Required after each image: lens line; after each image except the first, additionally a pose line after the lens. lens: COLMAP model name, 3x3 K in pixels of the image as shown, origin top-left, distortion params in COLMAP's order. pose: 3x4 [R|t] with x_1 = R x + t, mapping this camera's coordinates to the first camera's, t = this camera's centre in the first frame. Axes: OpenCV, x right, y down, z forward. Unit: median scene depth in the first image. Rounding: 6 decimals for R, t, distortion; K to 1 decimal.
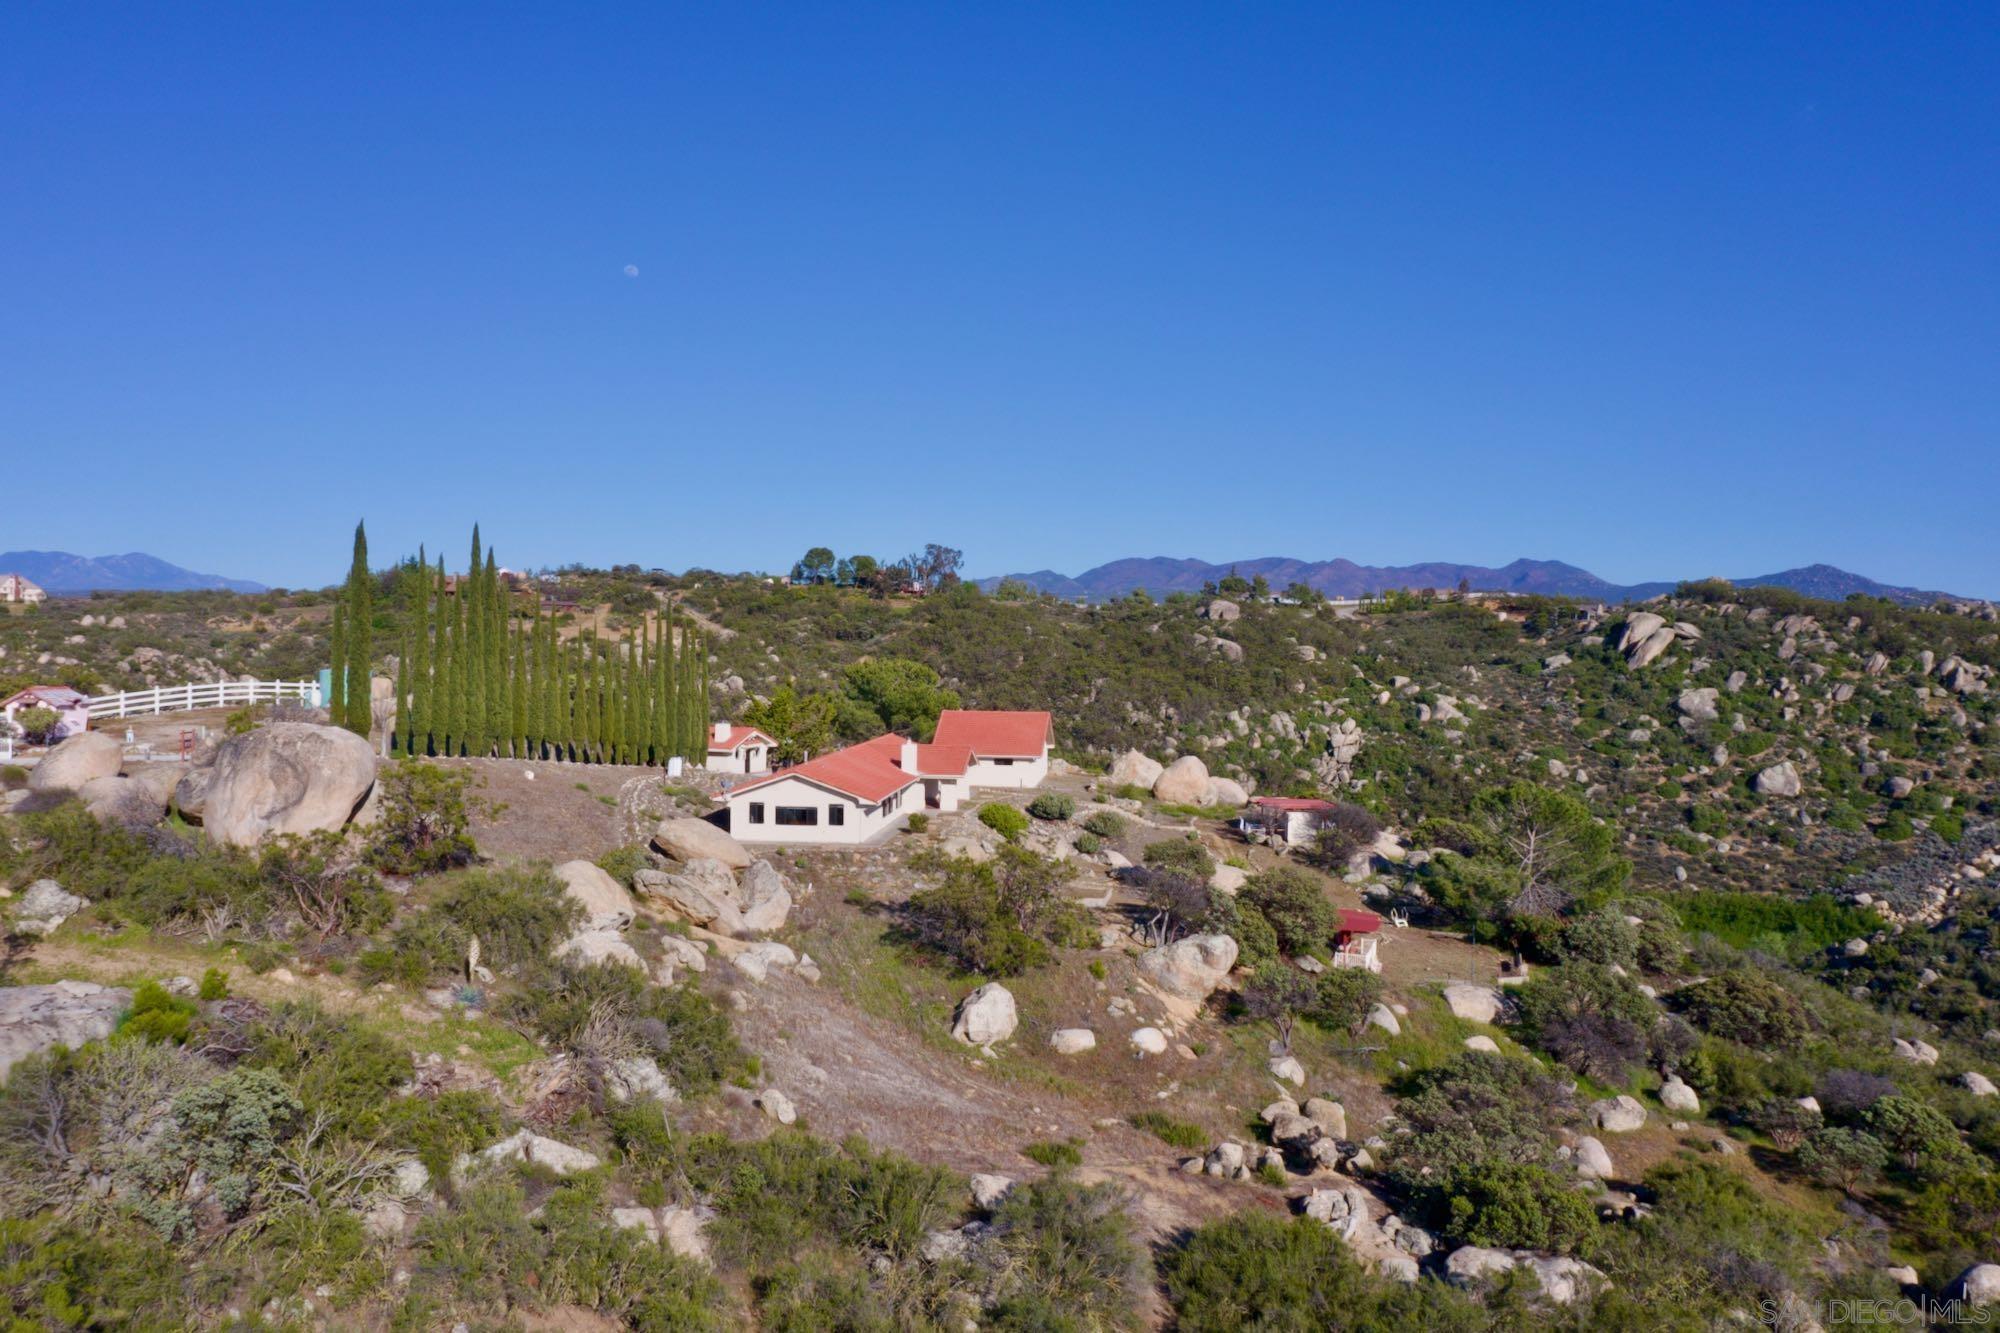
lens RADIAL K [[1596.1, 0, 1000.7], [0, 1596.1, 666.3], [0, 0, 1]] dist [0.002440, 0.000343]
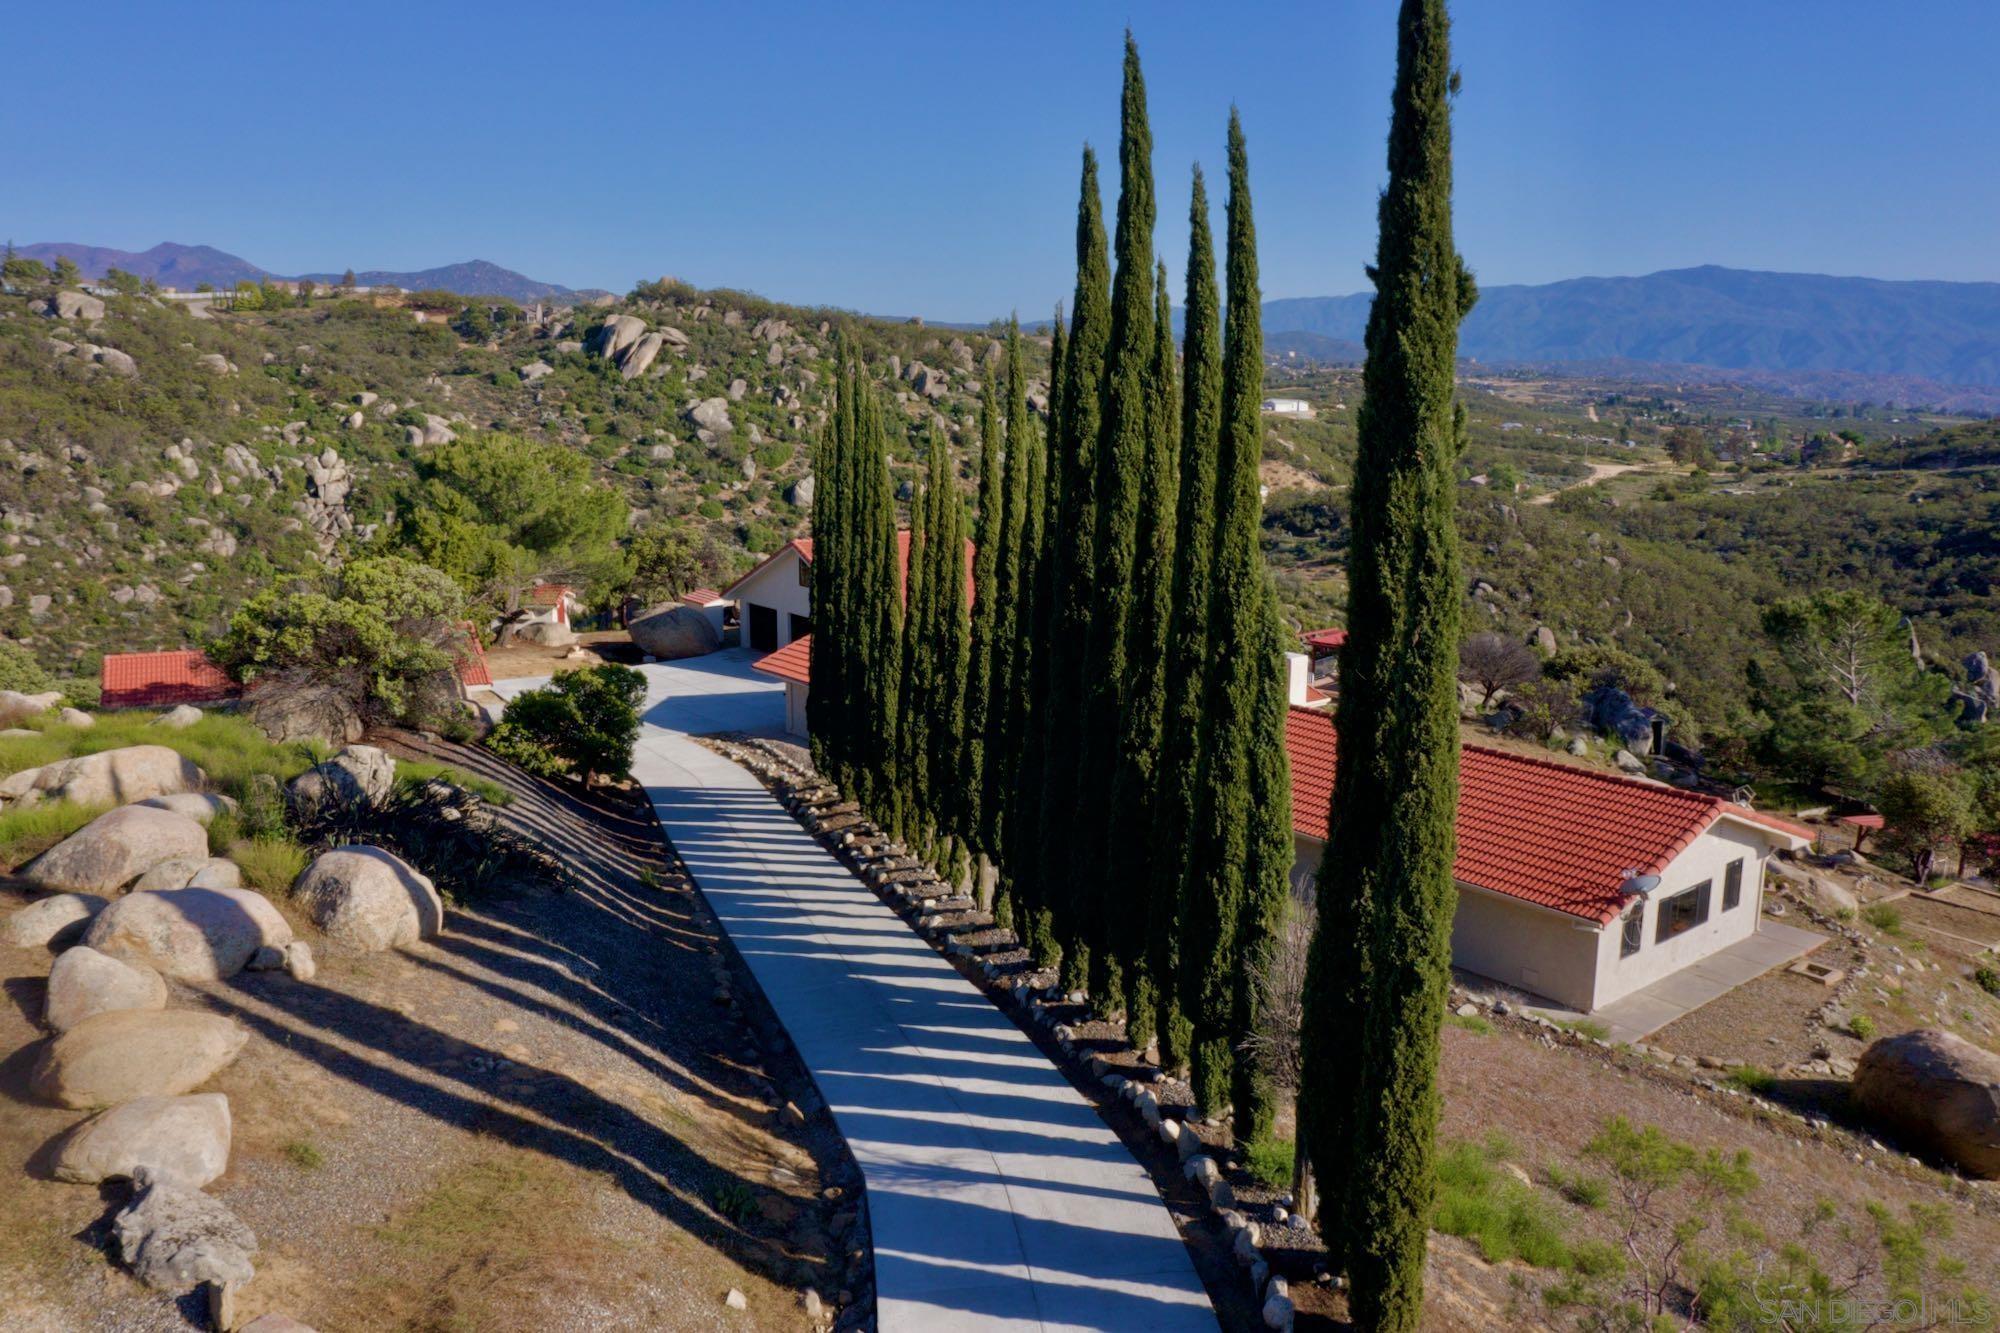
lens RADIAL K [[1596.1, 0, 998.6], [0, 1596.1, 657.4], [0, 0, 1]] dist [0.002440, 0.000343]
pose [[0.700211, -0.142027, 0.699666, -0.122988], [0.011989, 0.982214, 0.187384, -0.010388], [-0.713835, -0.122820, 0.689459, 0.199345]]
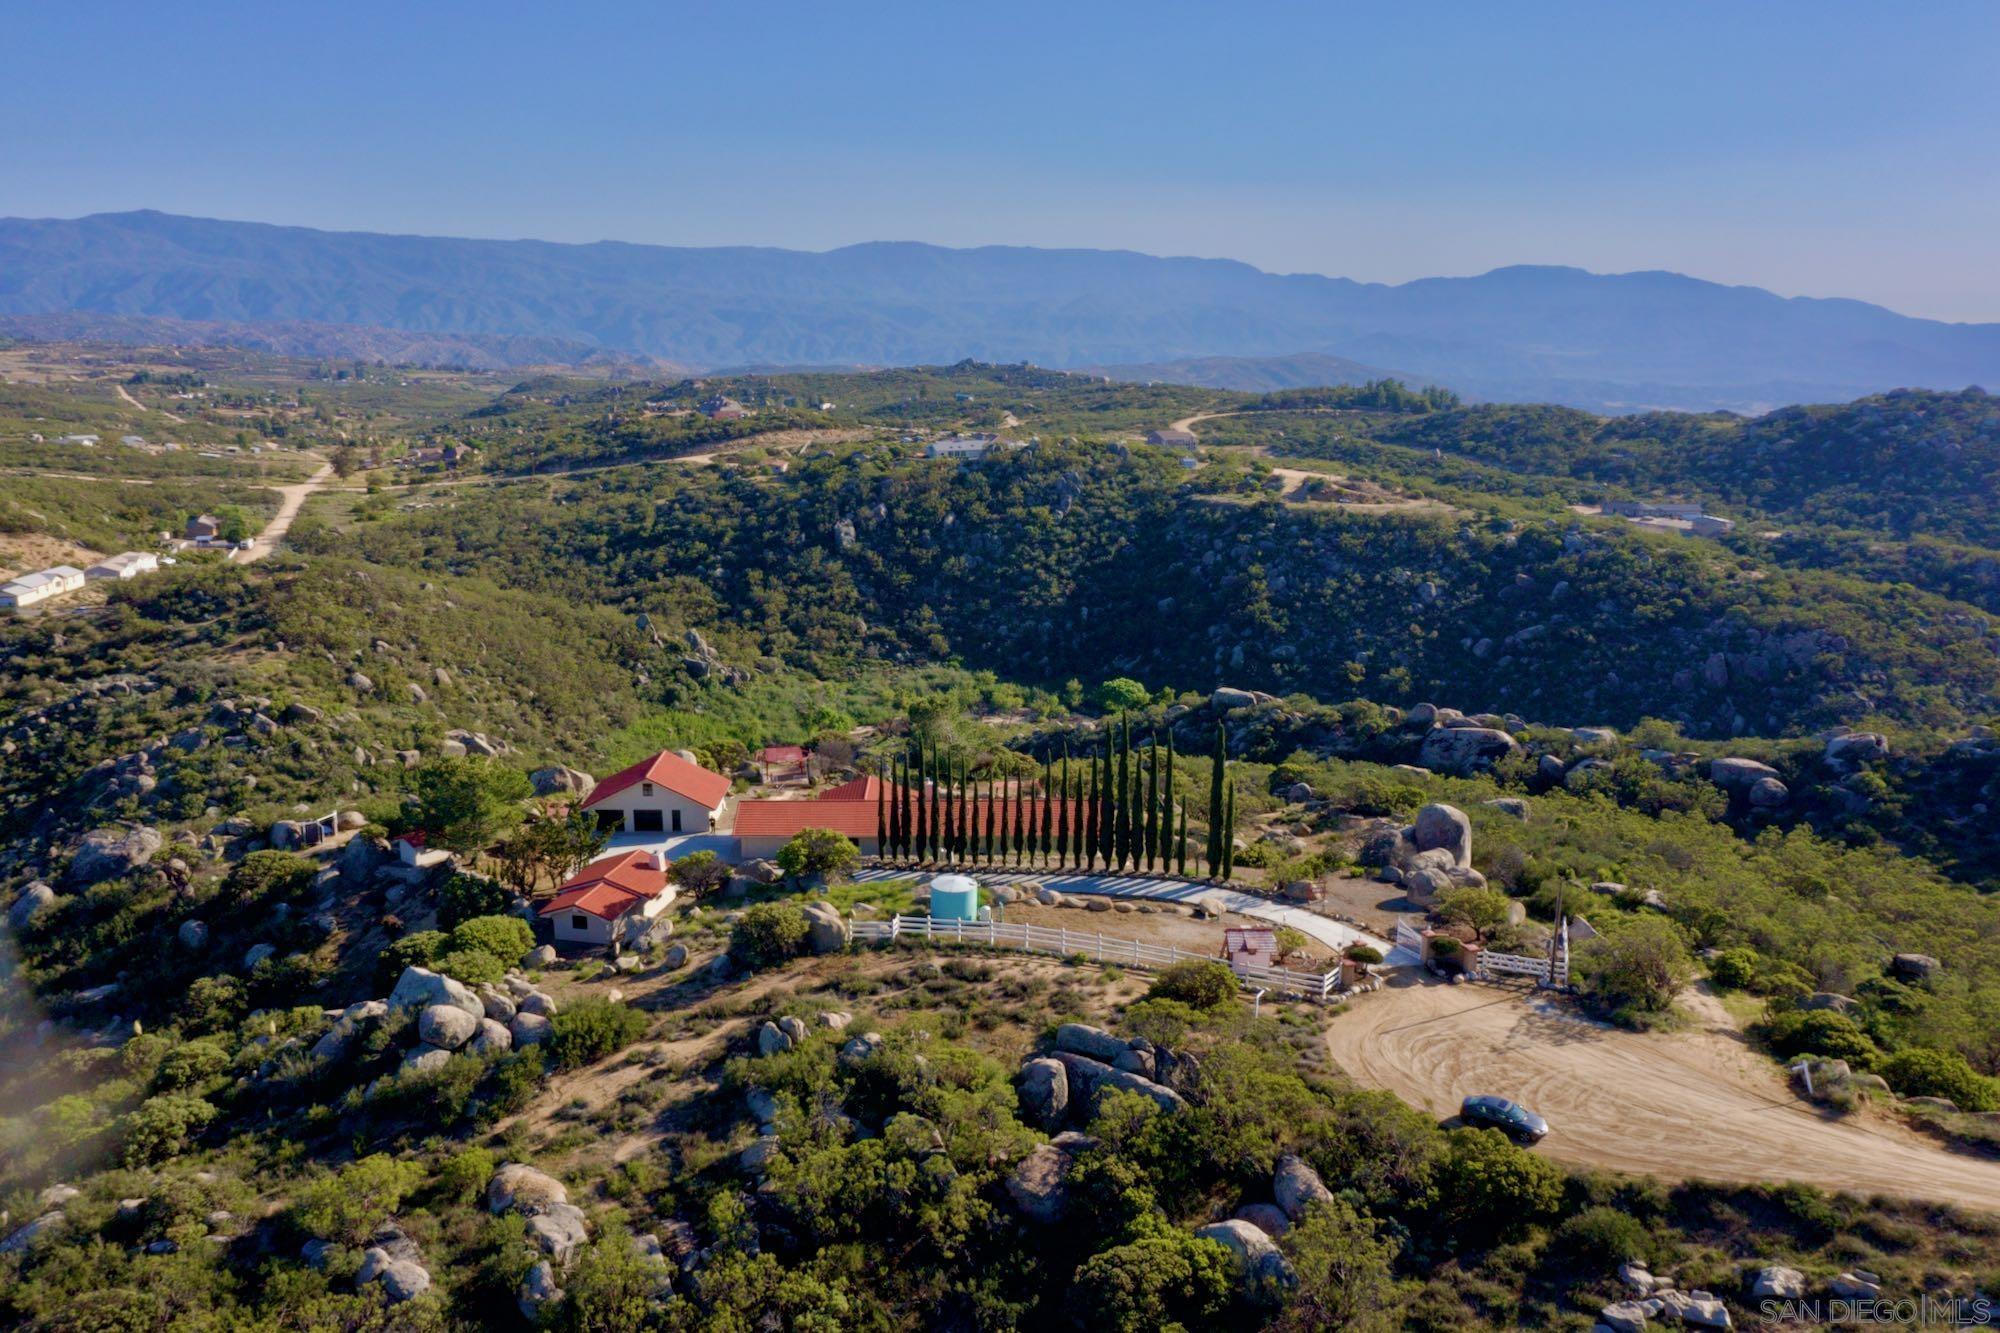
lens RADIAL K [[1596.1, 0, 1001.8], [0, 1596.1, 666.5], [0, 0, 1]] dist [0.002440, 0.000343]
pose [[-0.115925, -0.236961, 0.964578, -1.344471], [0.014359, 0.970624, 0.240172, -0.457539], [-0.993154, 0.041692, -0.109118, 0.639808]]
